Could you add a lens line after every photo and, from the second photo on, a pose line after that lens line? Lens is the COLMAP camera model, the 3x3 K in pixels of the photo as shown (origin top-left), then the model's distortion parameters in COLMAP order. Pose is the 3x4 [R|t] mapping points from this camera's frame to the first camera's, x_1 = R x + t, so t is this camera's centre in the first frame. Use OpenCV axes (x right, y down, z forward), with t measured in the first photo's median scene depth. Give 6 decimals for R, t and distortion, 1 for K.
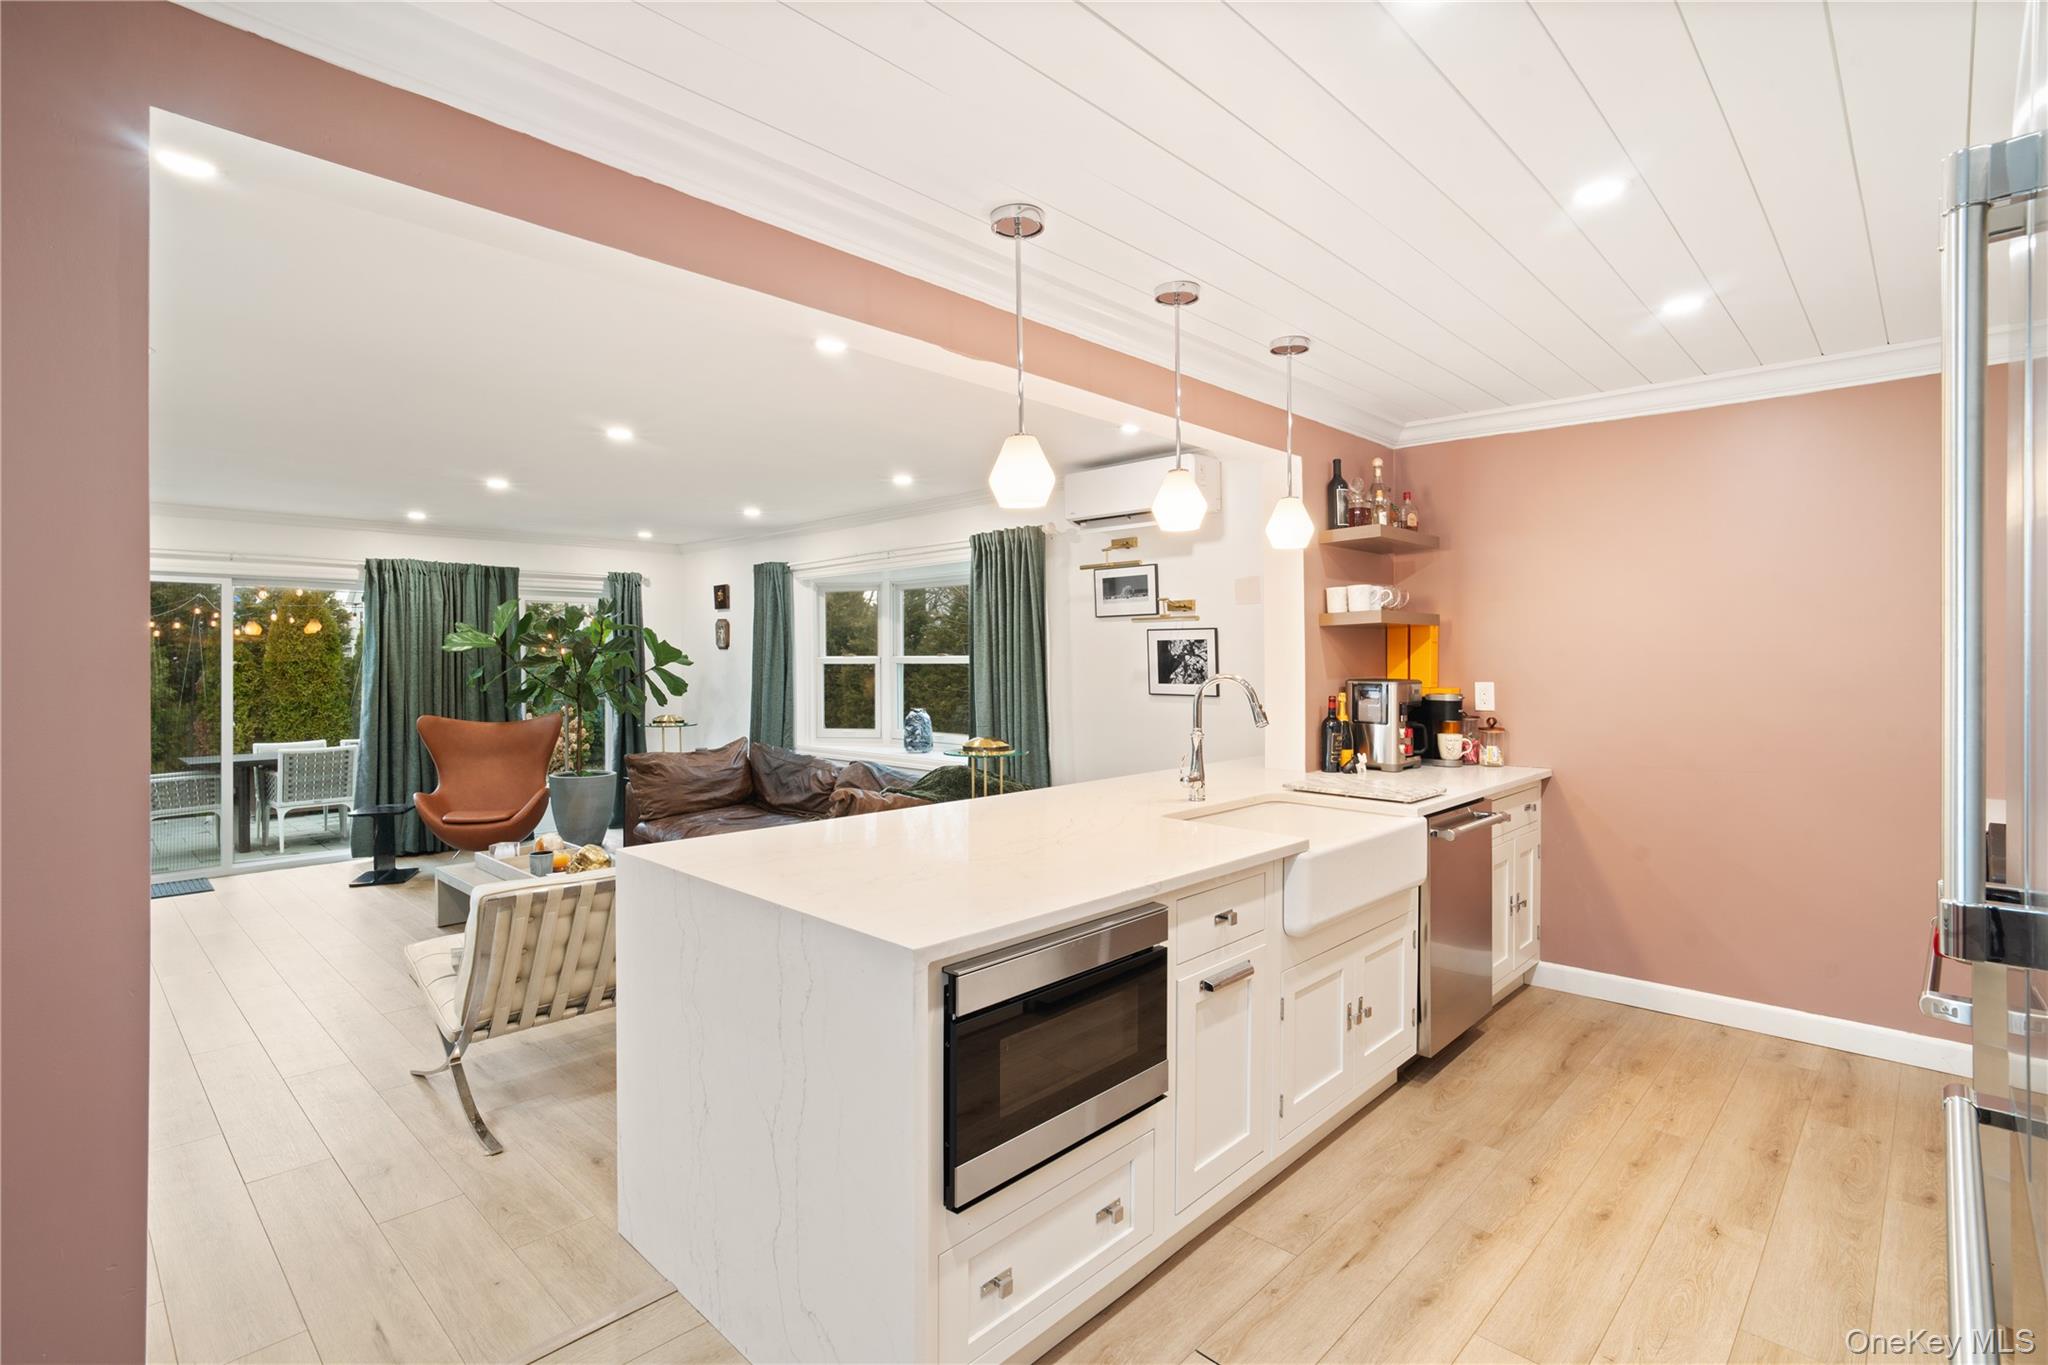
lens RADIAL K [[974.0, 0, 1021.6], [0, 974.0, 660.9], [0, 0, 1]] dist [-0.001263, 0.000212]
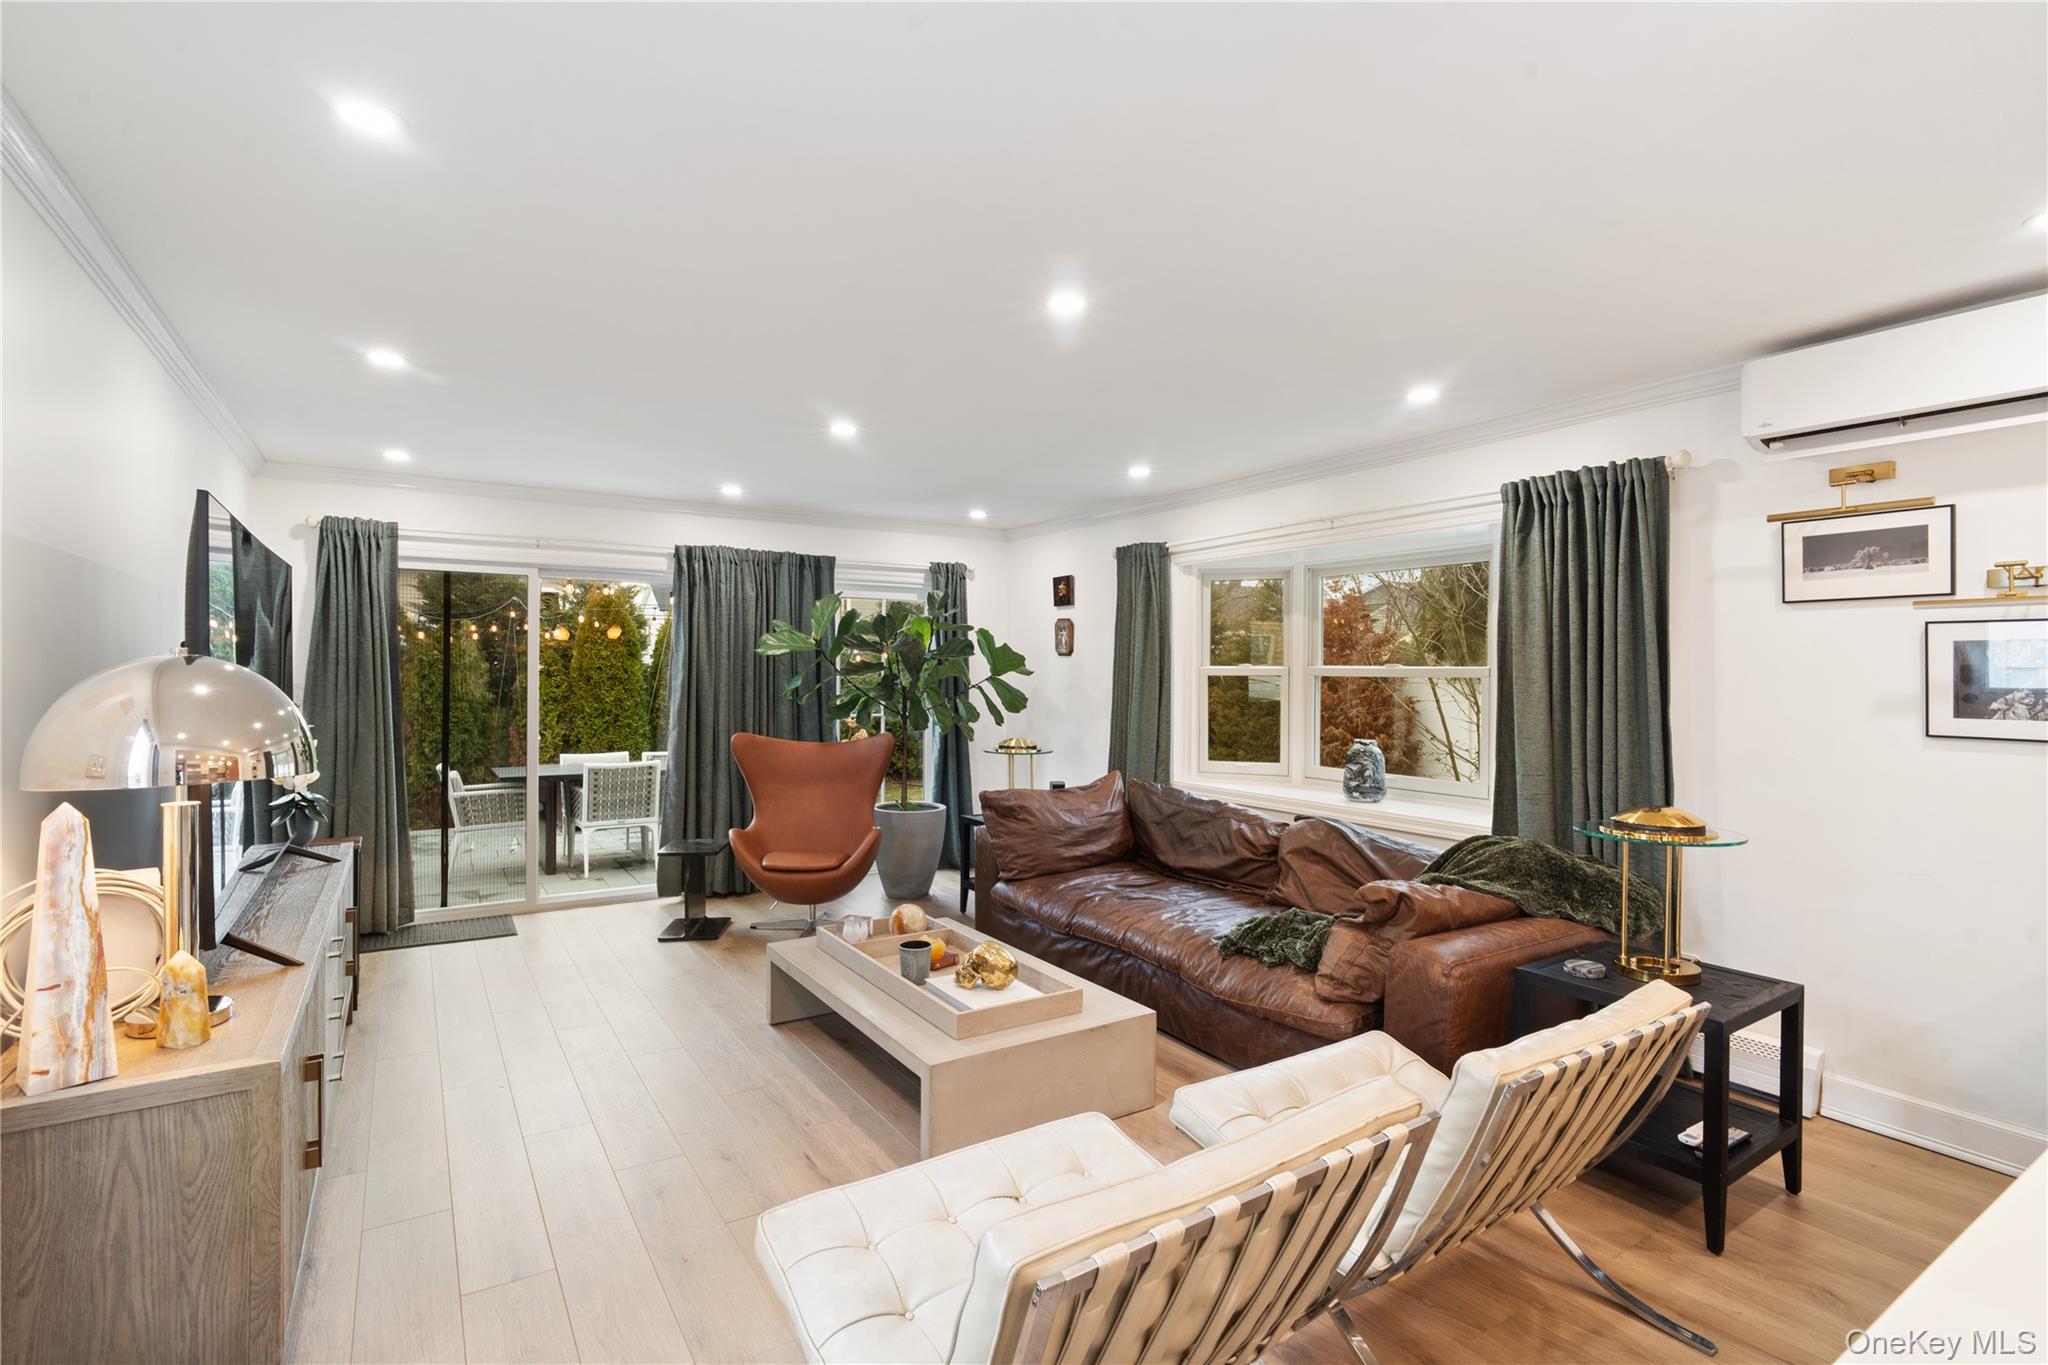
lens RADIAL K [[972.1, 0, 1024.0], [0, 972.1, 682.5], [0, 0, 1]] dist [-0.002606, -0.000124]
pose [[0.974356, 0.012642, -0.224655, -0.175551], [-0.010354, 0.999882, 0.011359, 0.001396], [0.224772, -0.008741, 0.974372, 0.229336]]
